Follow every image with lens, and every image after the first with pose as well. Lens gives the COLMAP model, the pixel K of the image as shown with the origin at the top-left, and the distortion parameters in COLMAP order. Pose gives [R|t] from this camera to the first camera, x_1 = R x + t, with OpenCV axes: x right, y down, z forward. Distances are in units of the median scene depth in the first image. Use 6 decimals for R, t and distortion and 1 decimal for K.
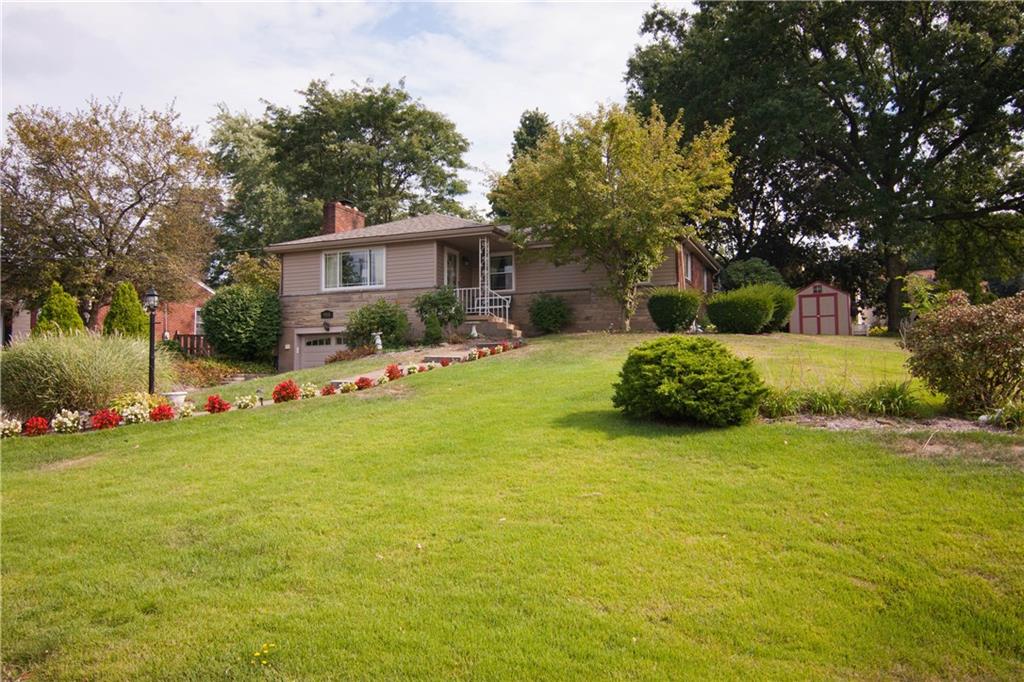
lens RADIAL K [[759.9, 0, 511.3], [0, 759.9, 340.7], [0, 0, 1]] dist [0.003176, 0.003215]
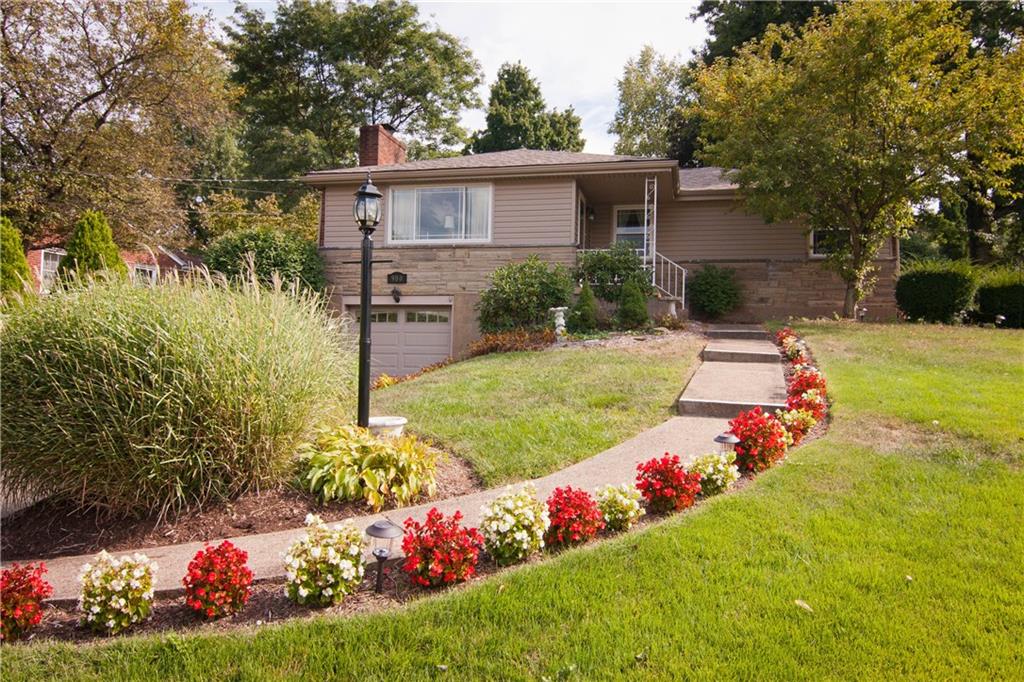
lens RADIAL K [[759.9, 0, 512.7], [0, 759.9, 342.1], [0, 0, 1]] dist [0.003176, 0.003215]
pose [[0.986889, 0.035740, 0.157395, -0.246897], [-0.039351, 0.999028, 0.019883, 0.005524], [-0.156531, -0.025816, 0.987336, 0.306596]]
